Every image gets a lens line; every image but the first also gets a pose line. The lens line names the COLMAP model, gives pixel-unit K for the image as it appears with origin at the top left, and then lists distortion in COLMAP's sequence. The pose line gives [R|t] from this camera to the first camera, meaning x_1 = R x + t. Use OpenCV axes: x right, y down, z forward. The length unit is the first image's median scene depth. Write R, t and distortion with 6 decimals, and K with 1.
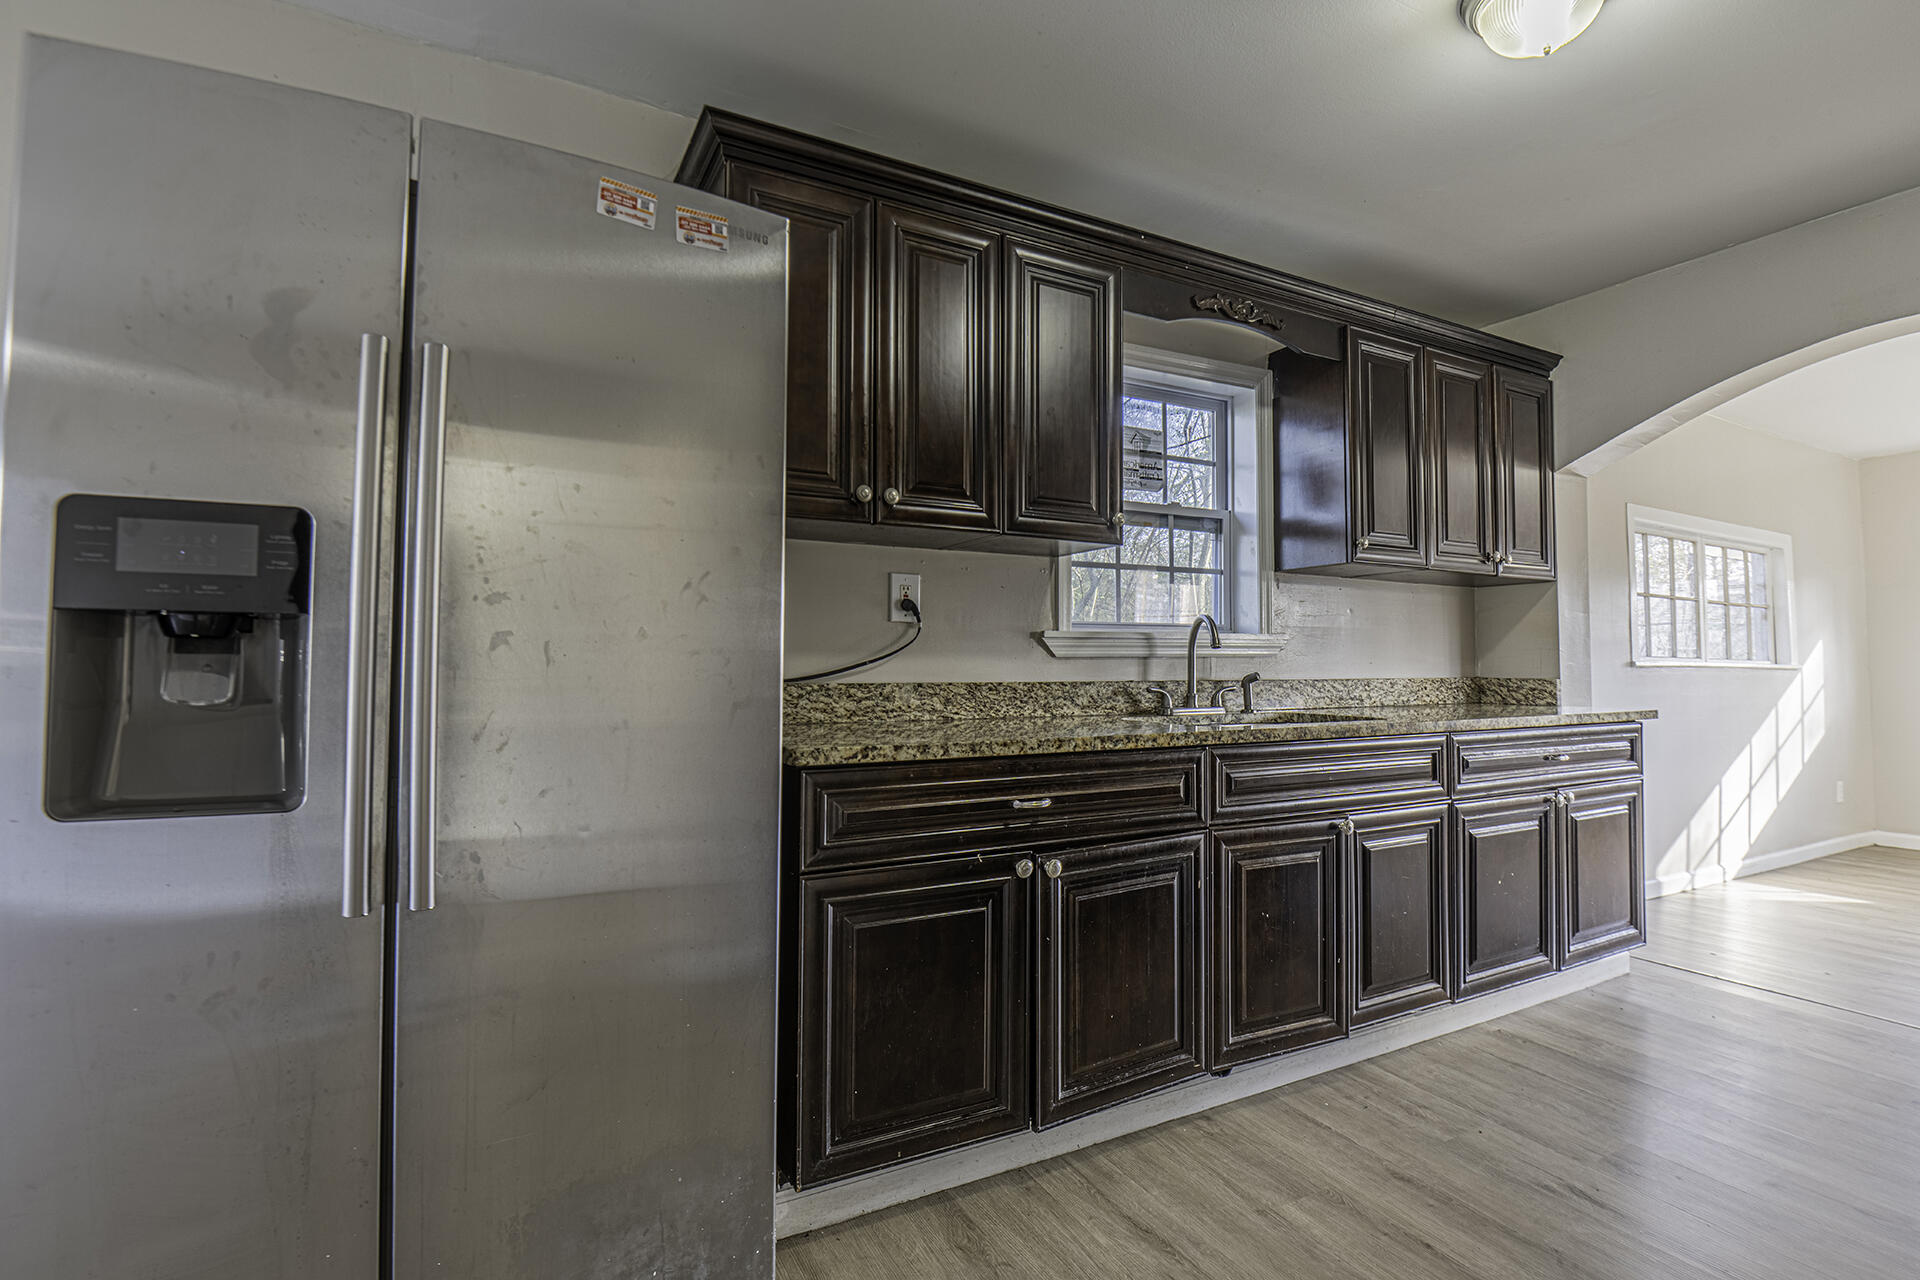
lens RADIAL K [[902.1, 0, 953.8], [0, 902.1, 632.8], [0, 0, 1]] dist [-0.002628, -0.011706]
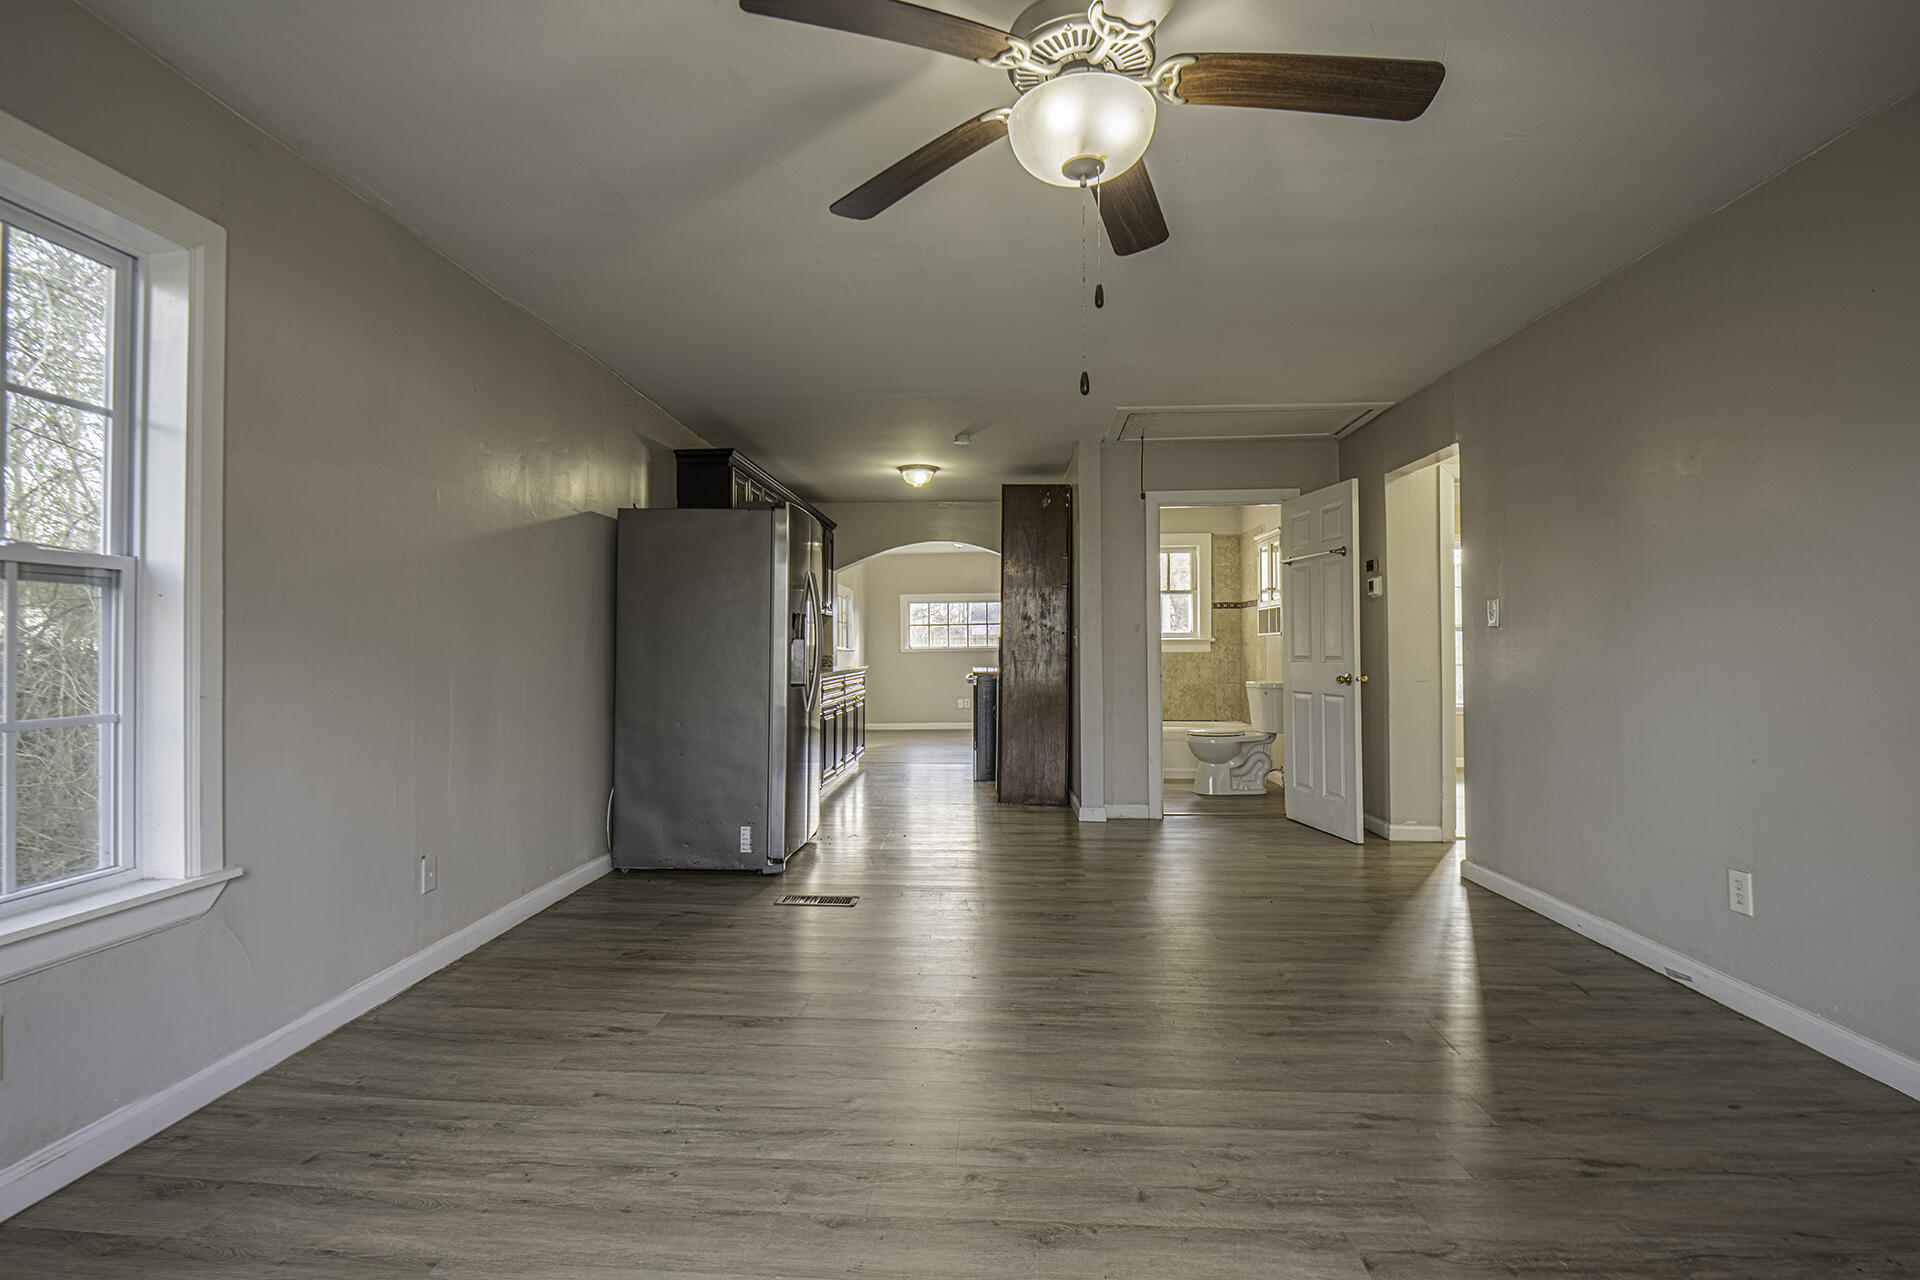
lens RADIAL K [[902.1, 0, 953.8], [0, 902.1, 632.8], [0, 0, 1]] dist [-0.002628, -0.011706]
pose [[0.521519, 0.011404, 0.853164, -2.008576], [-0.025075, 0.999684, 0.001965, -0.038835], [-0.852871, -0.022418, 0.521640, -0.913836]]
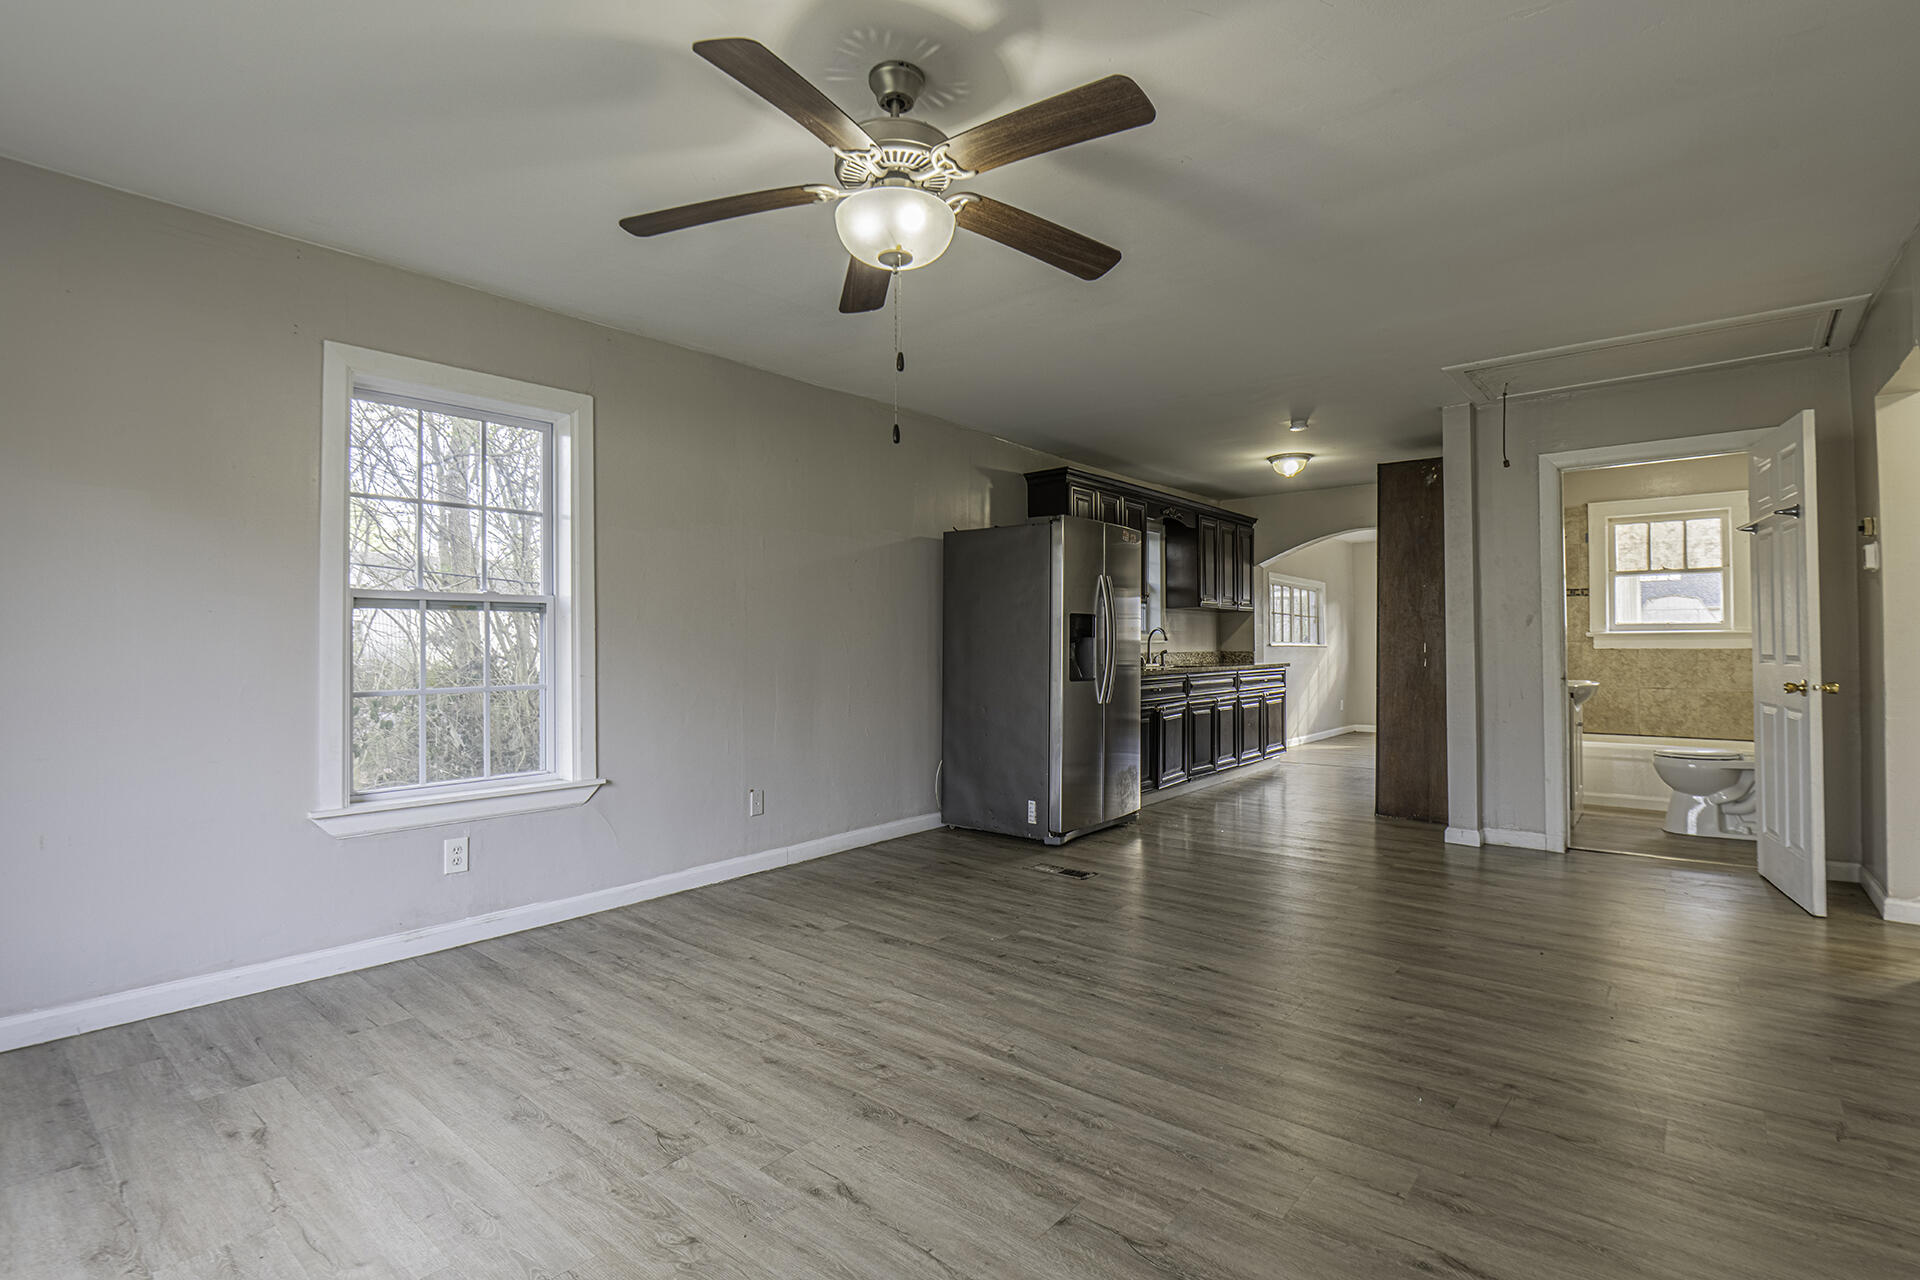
lens RADIAL K [[902.1, 0, 953.8], [0, 902.1, 632.8], [0, 0, 1]] dist [-0.002628, -0.011706]
pose [[0.928197, -0.000523, 0.372089, -1.577812], [-0.006863, 0.999805, 0.018525, -0.062424], [-0.372026, -0.019749, 0.928012, -1.532370]]
